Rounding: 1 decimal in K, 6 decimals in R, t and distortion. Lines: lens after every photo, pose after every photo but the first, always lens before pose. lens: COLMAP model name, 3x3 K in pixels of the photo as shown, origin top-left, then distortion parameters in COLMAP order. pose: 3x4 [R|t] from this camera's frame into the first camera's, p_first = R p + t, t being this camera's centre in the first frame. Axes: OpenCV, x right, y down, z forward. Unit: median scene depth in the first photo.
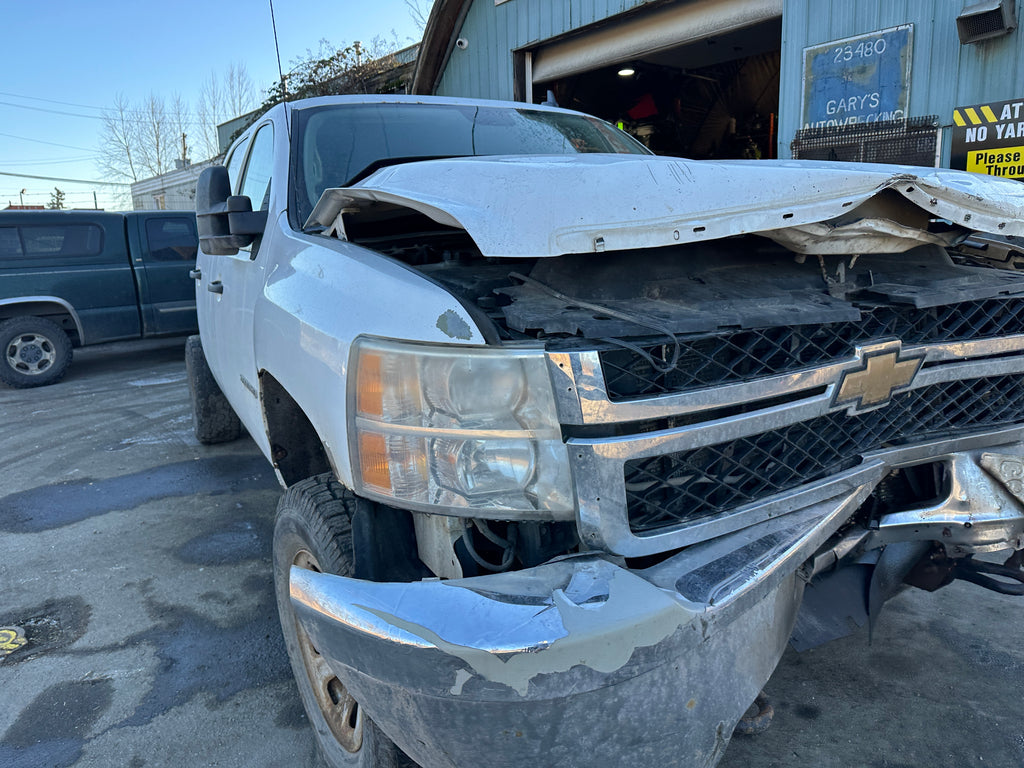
lens RADIAL K [[728.9, 0, 510.5], [0, 728.9, 373.2], [0, 0, 1]] dist [-0.008472, 0.003083]
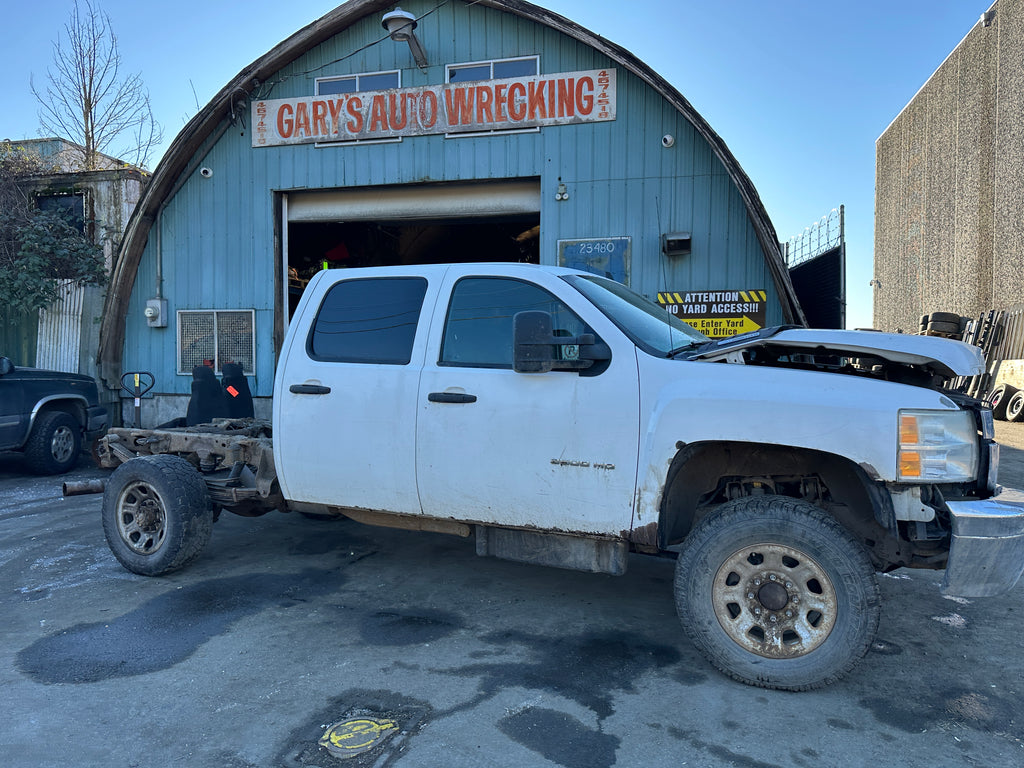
lens RADIAL K [[713.0, 0, 515.4], [0, 713.0, 388.2], [0, 0, 1]] dist [0.052542, -0.062640]
pose [[0.798911, 0.010588, 0.601356, -0.654633], [0.081848, 0.988630, -0.126143, 0.017278], [-0.595854, 0.149997, 0.788961, -0.017191]]
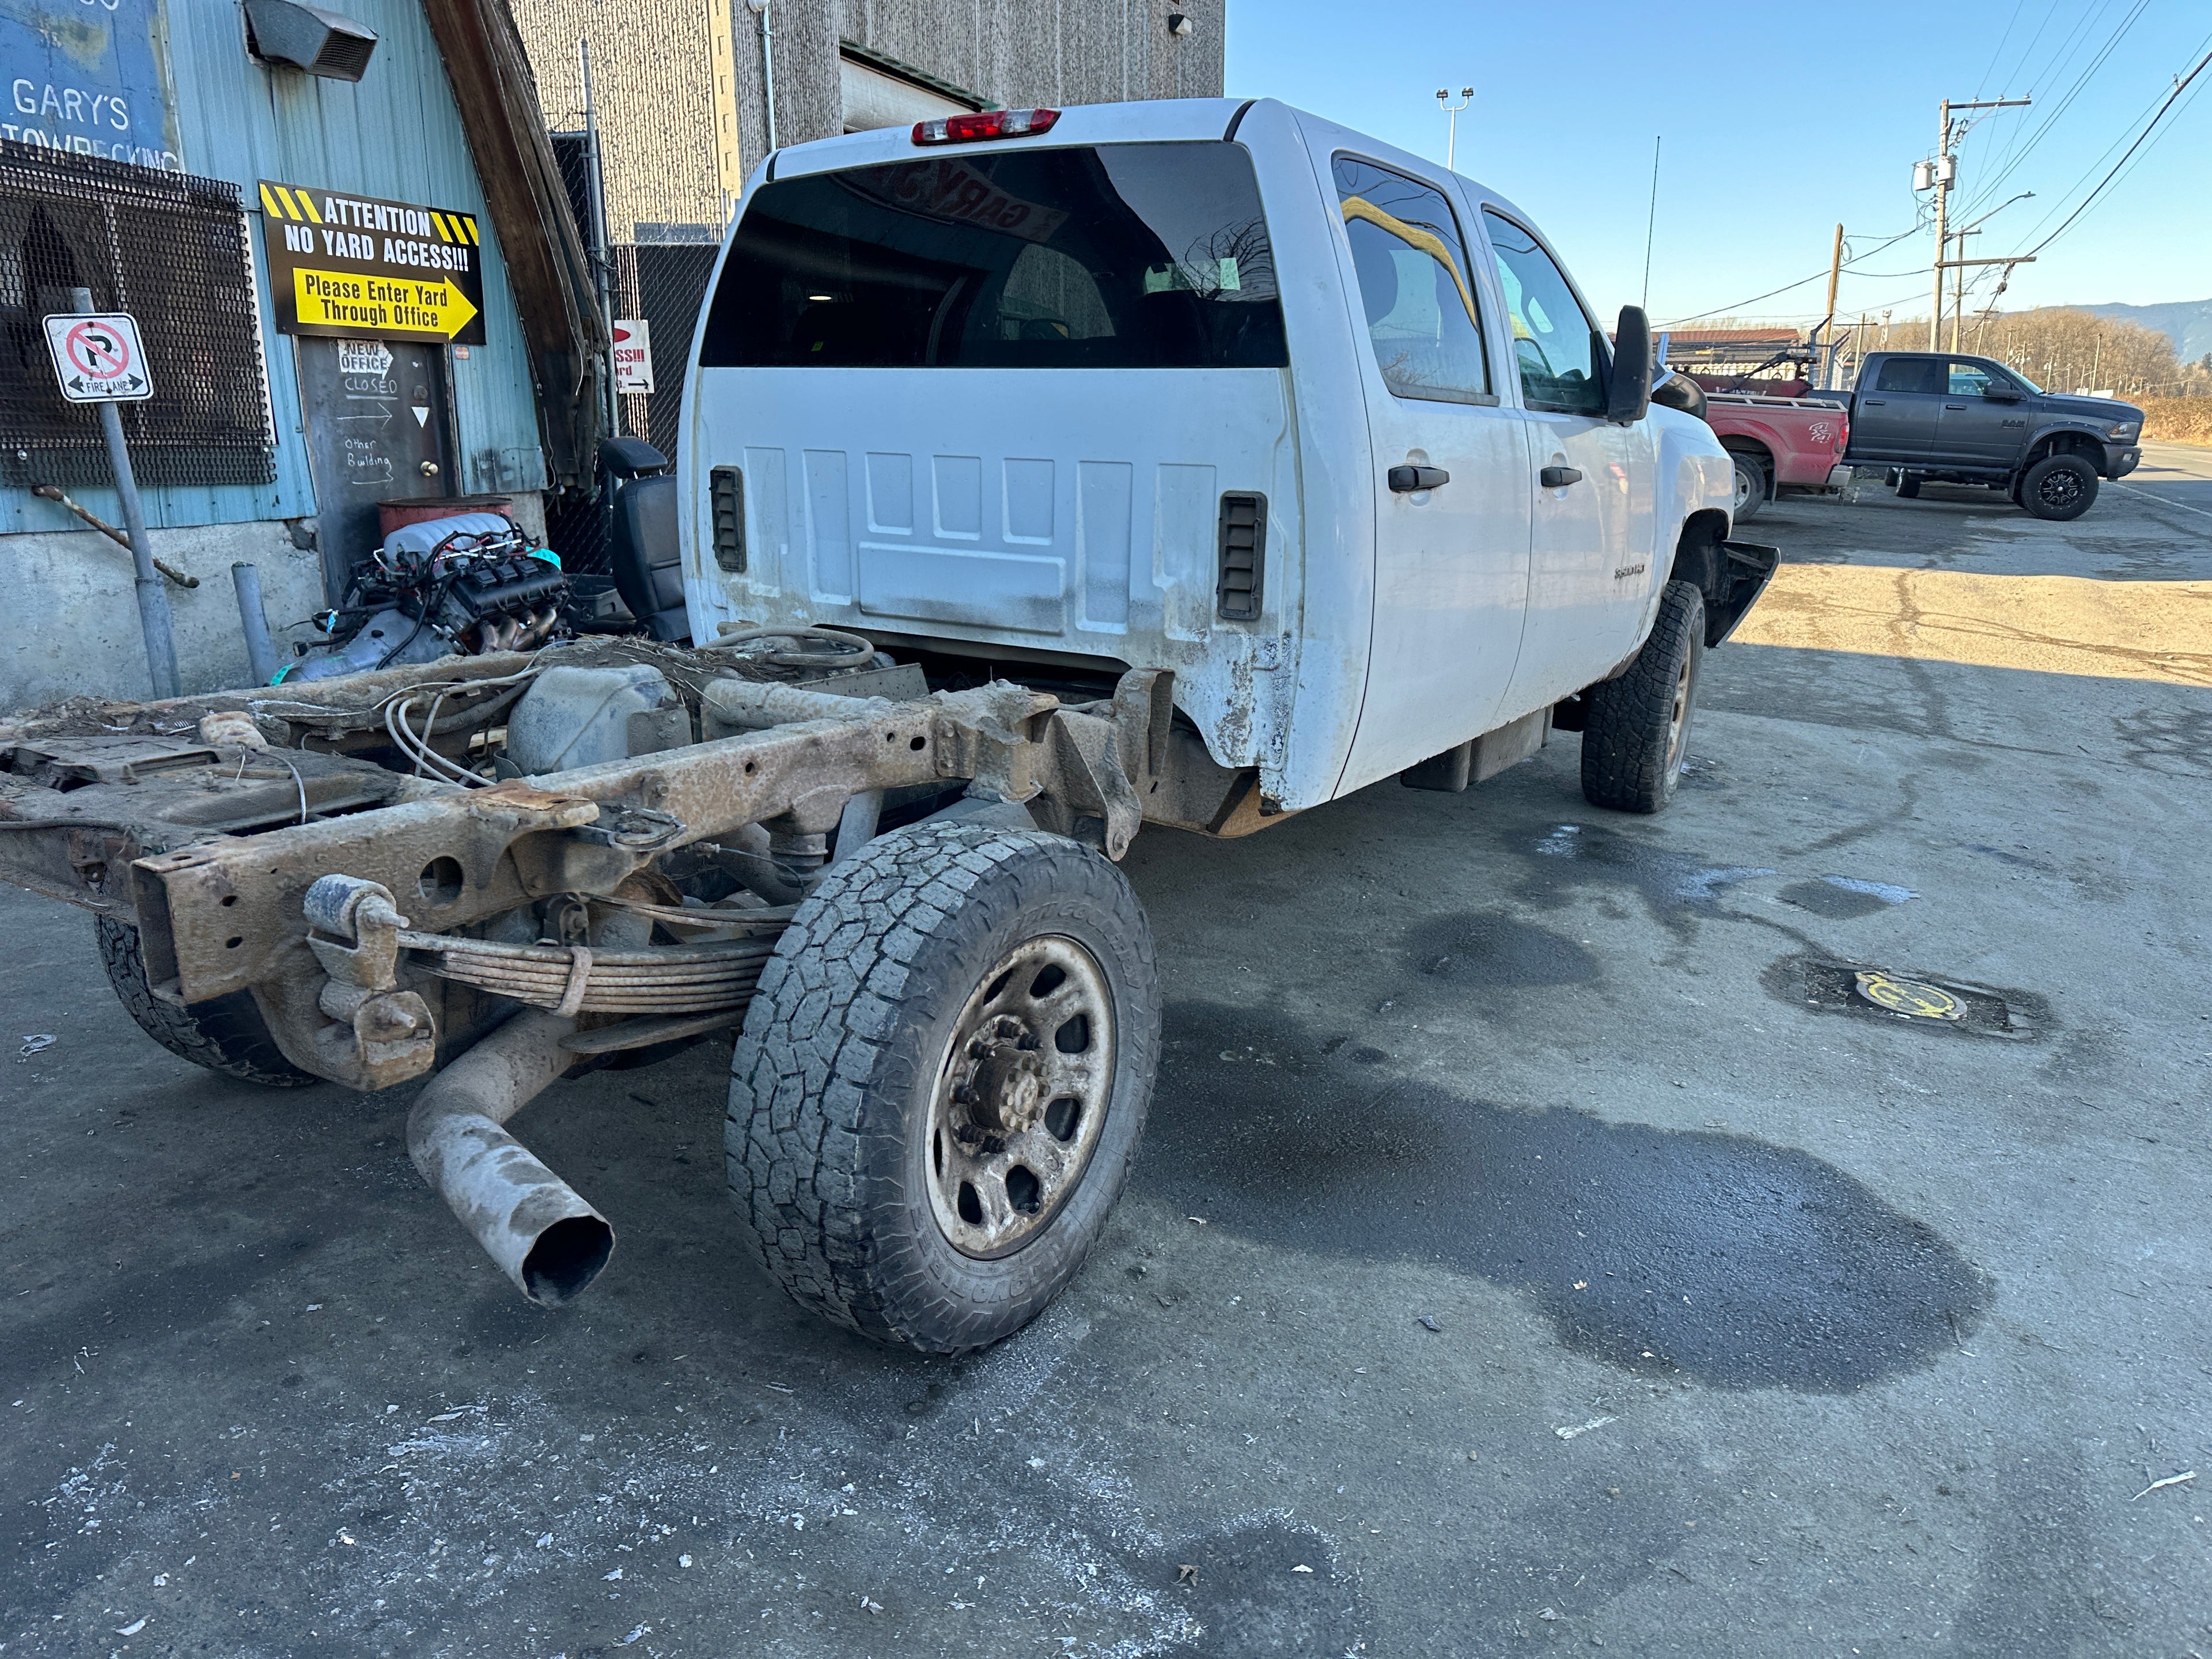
lens RADIAL K [[1557.4, 0, 1102.2], [0, 1557.4, 829.9], [0, 0, 1]] dist [0.027735, -0.023081]
pose [[-0.488156, -0.199515, 0.849645, -0.878314], [0.165142, 0.934817, 0.314396, -0.200840], [-0.856990, 0.293786, -0.423389, 1.244997]]
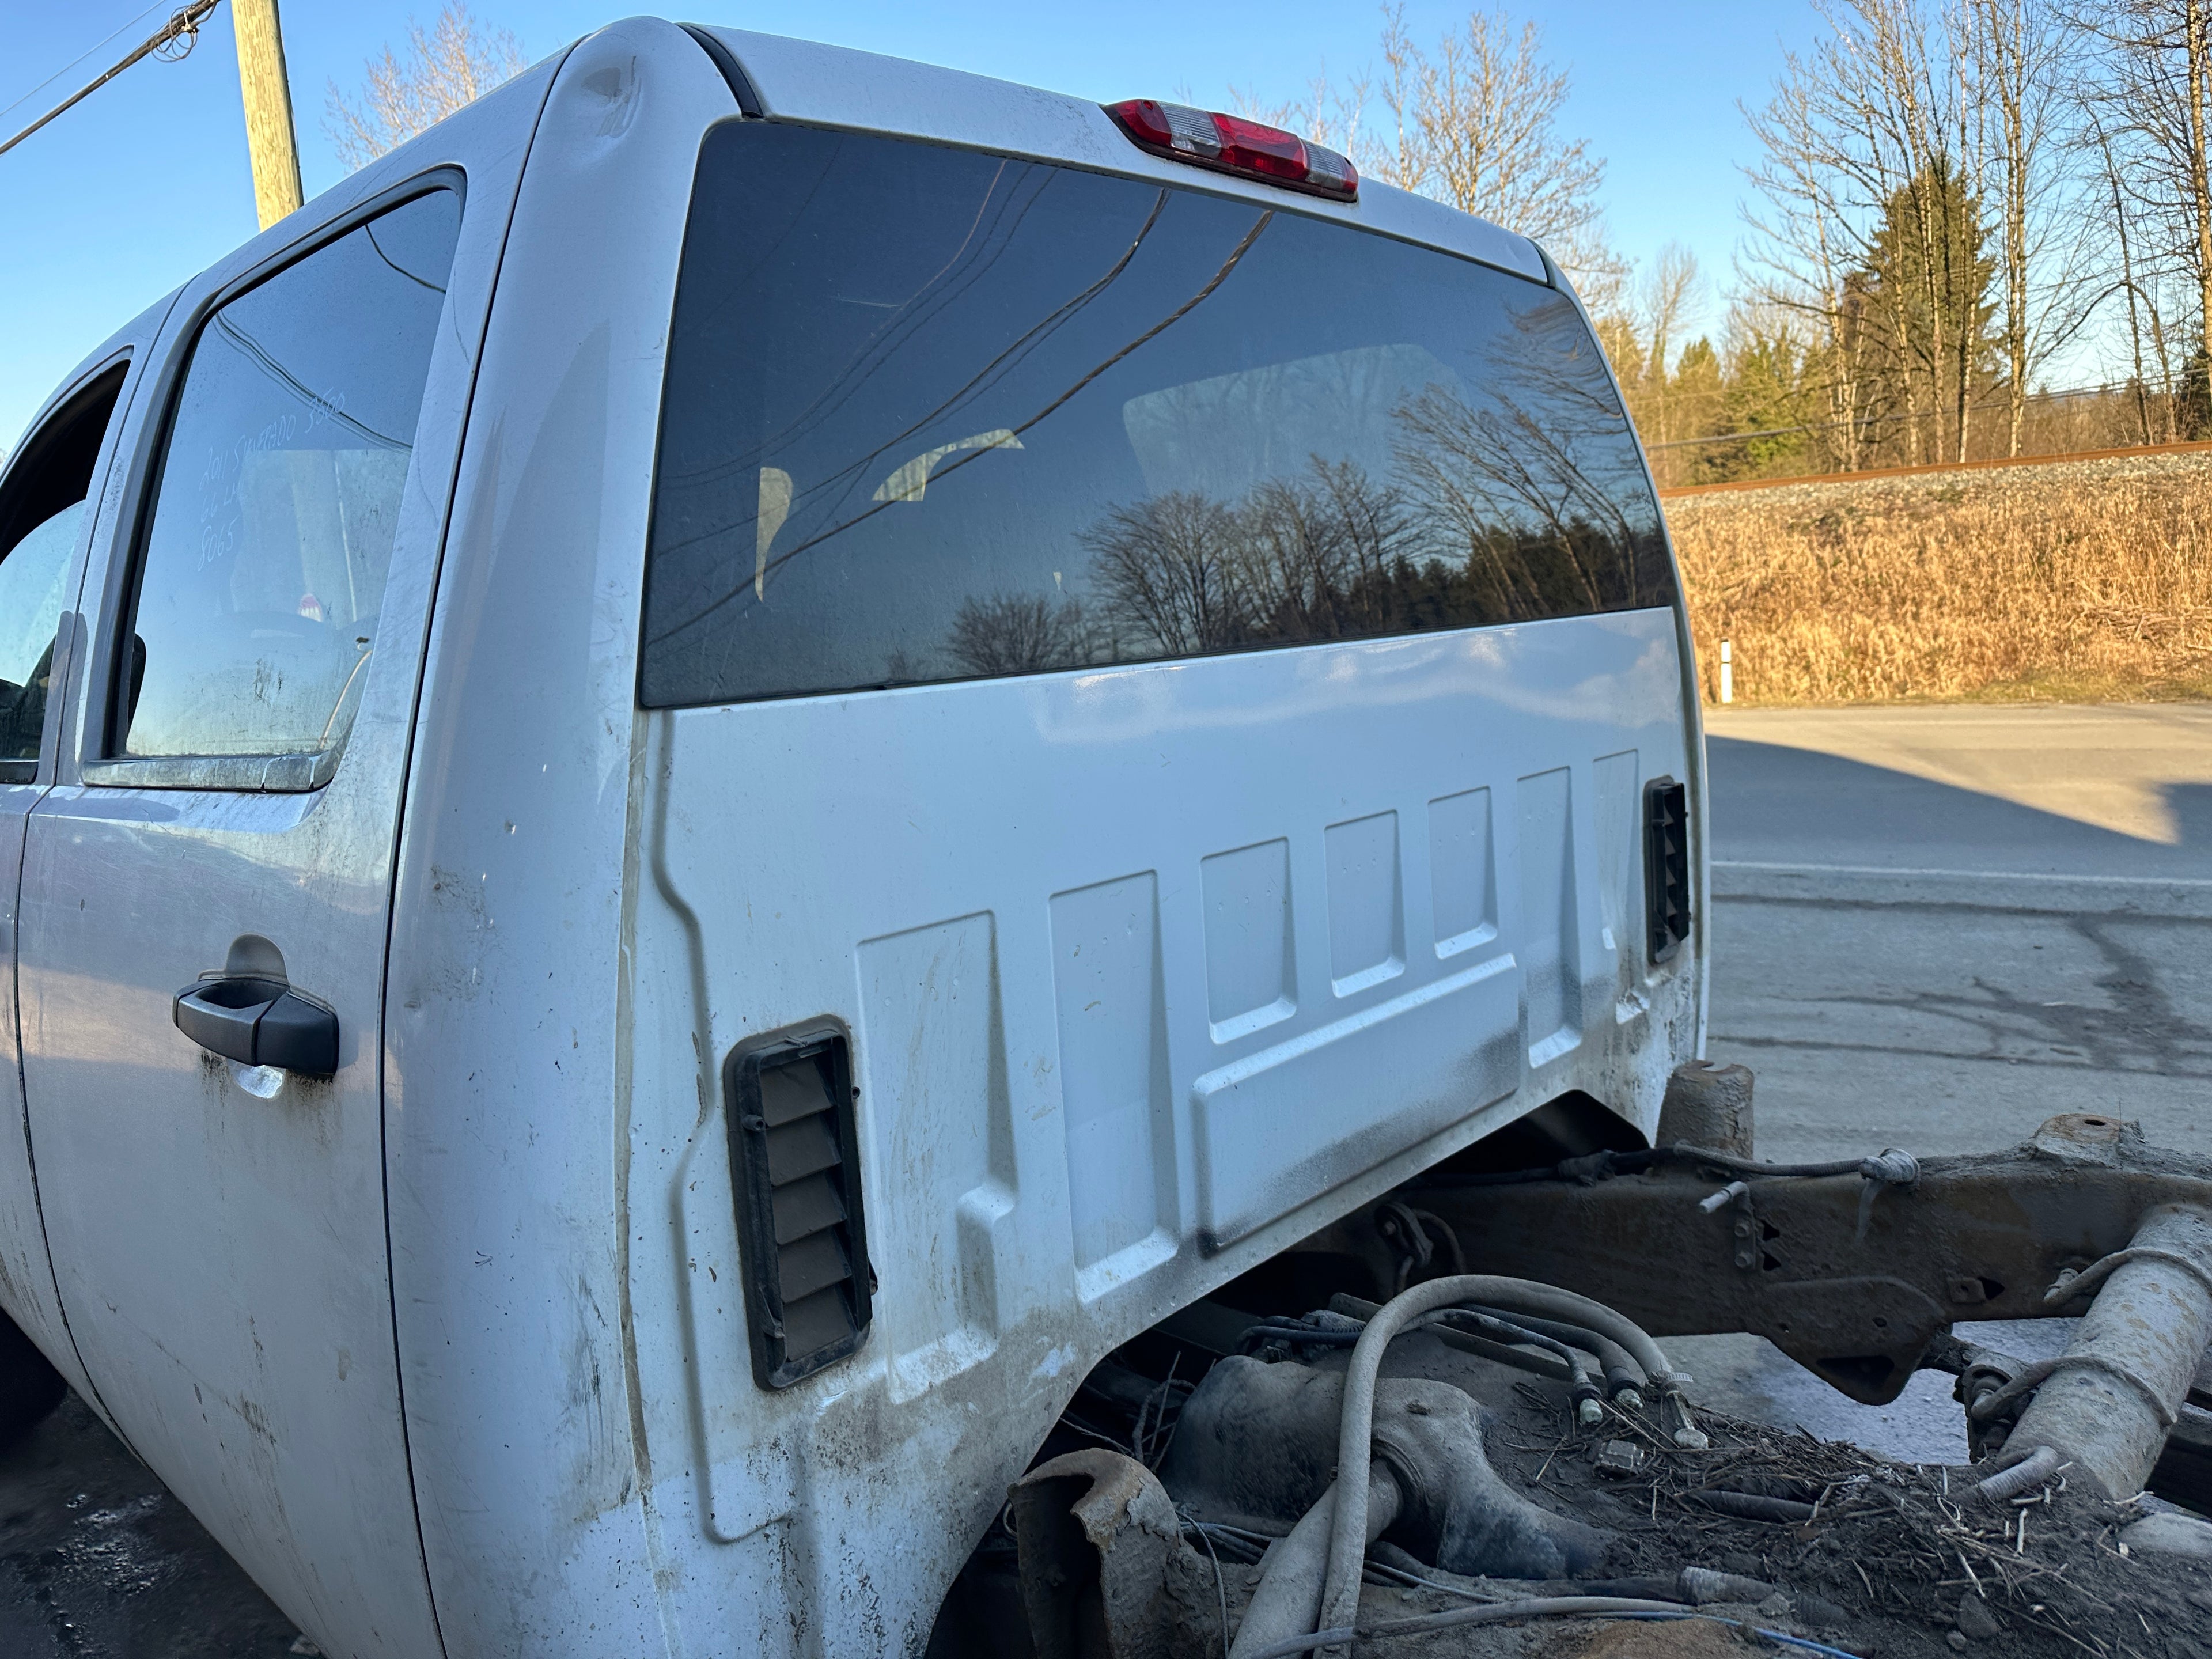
lens RADIAL K [[1577.9, 0, 1089.4], [0, 1577.9, 788.8], [0, 0, 1]] dist [0.011917, -0.003447]
pose [[-0.941968, 0.134560, -0.307556, -0.034353], [0.038481, 0.953394, 0.299265, -0.255443], [0.333491, 0.270063, -0.903244, 1.229273]]
